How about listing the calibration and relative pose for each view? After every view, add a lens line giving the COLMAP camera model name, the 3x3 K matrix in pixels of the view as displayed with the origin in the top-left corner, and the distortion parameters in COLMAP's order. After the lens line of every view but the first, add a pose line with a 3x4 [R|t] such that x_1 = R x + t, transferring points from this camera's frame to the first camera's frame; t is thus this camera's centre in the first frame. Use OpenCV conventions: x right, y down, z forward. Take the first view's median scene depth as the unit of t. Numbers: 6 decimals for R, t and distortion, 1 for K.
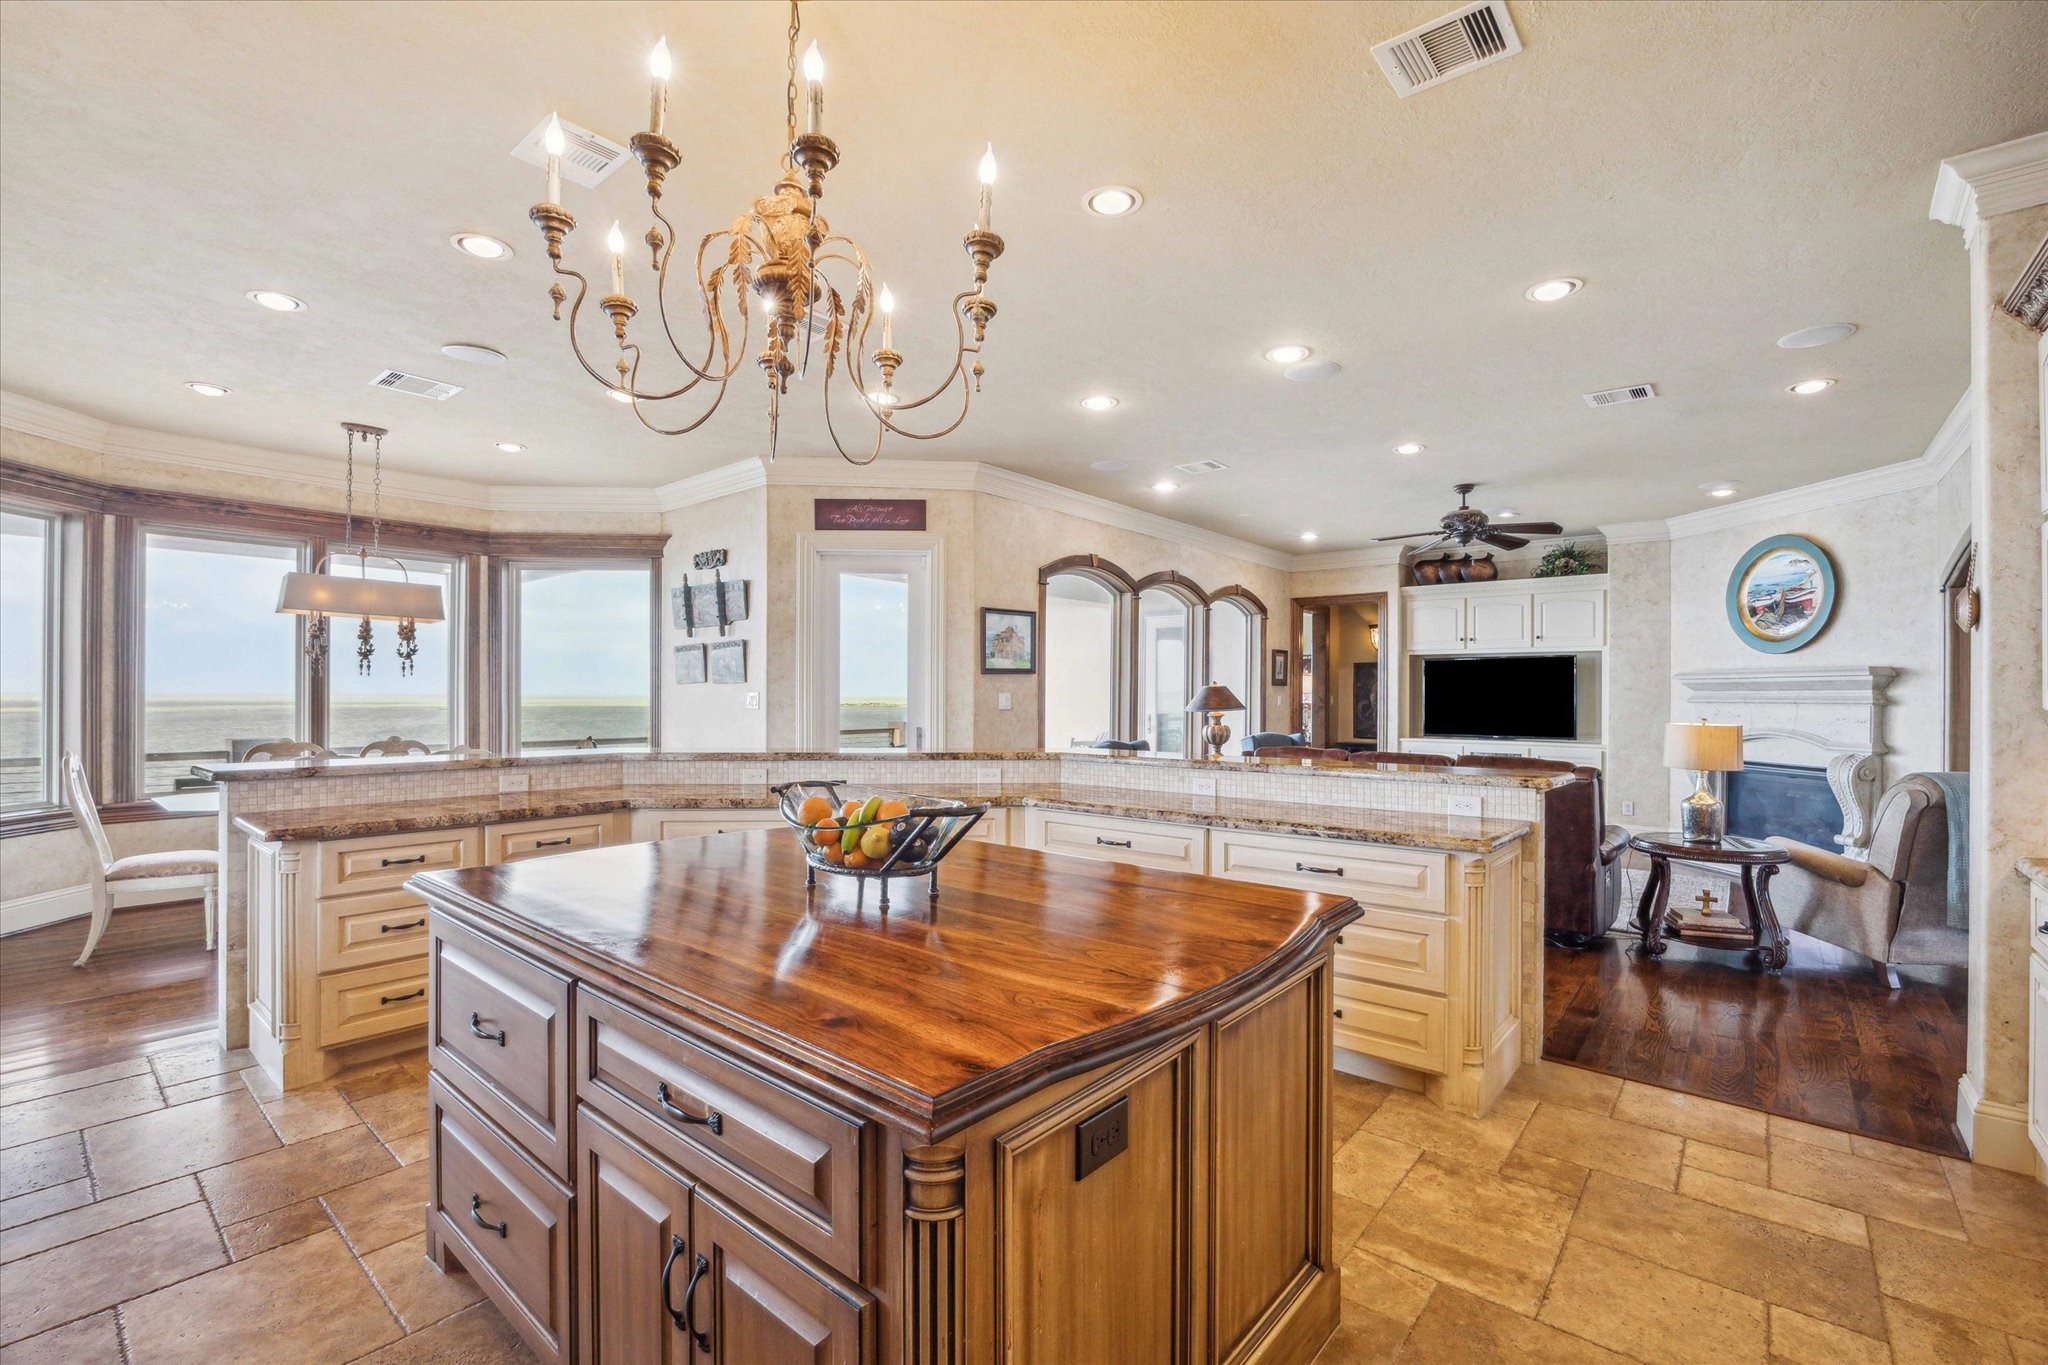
lens RADIAL K [[896.0, 0, 1038.2], [0, 896.0, 698.0], [0, 0, 1]] dist [-0.007820, 0.000238]
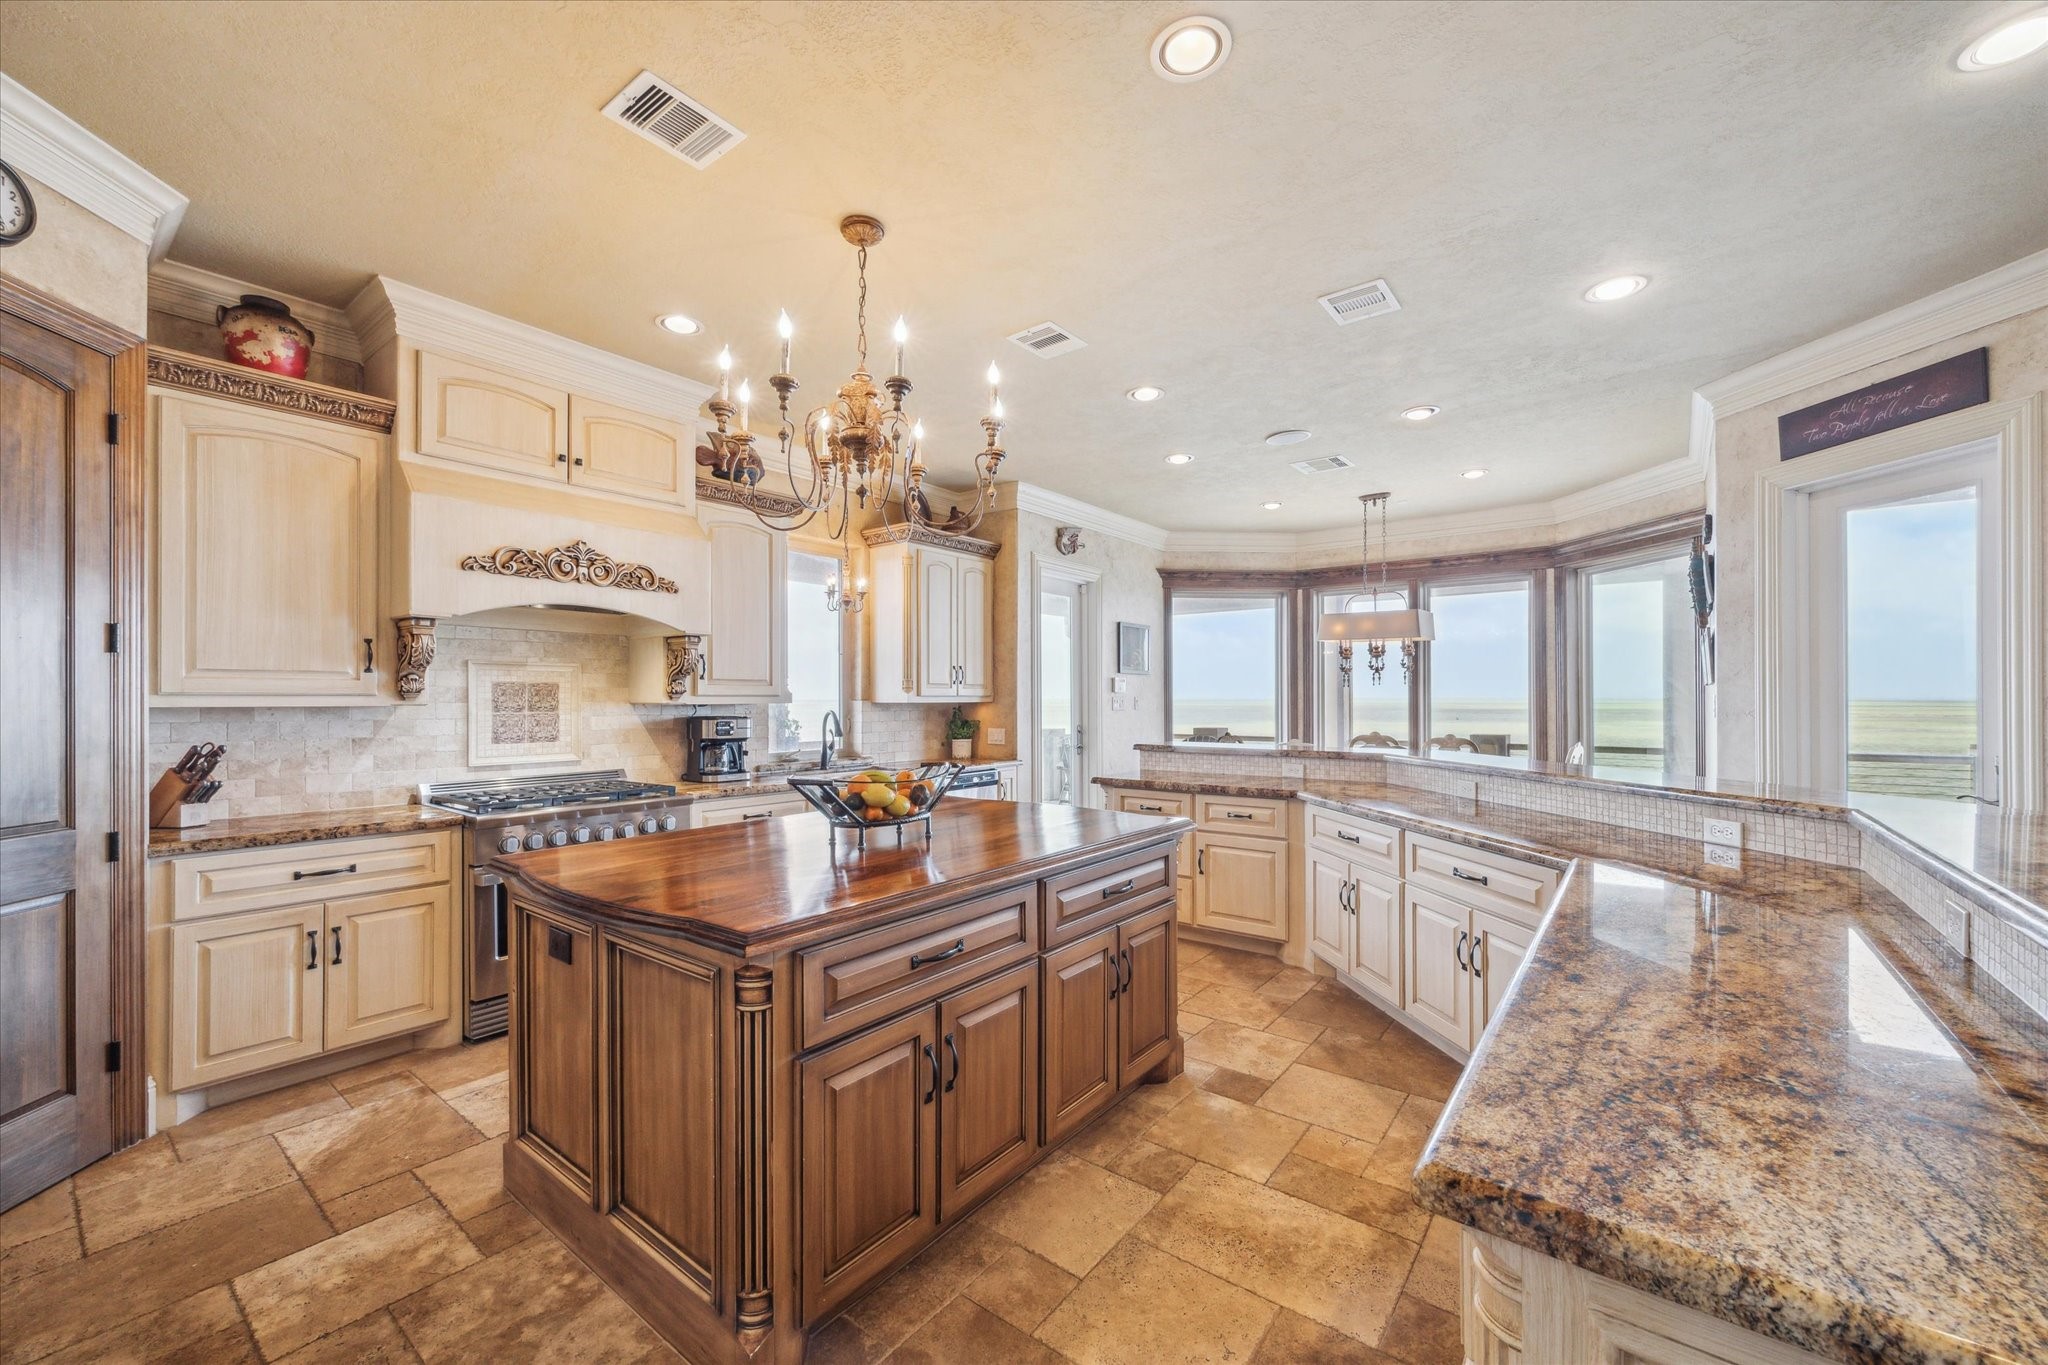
lens RADIAL K [[805.7, 0, 1016.3], [0, 805.7, 695.3], [0, 0, 1]] dist [0.005165, -0.000110]
pose [[0.028873, -0.008269, -0.999549, 0.408127], [-0.002619, 0.999962, -0.008348, 0.000514], [0.999580, 0.002859, 0.028850, 0.443072]]
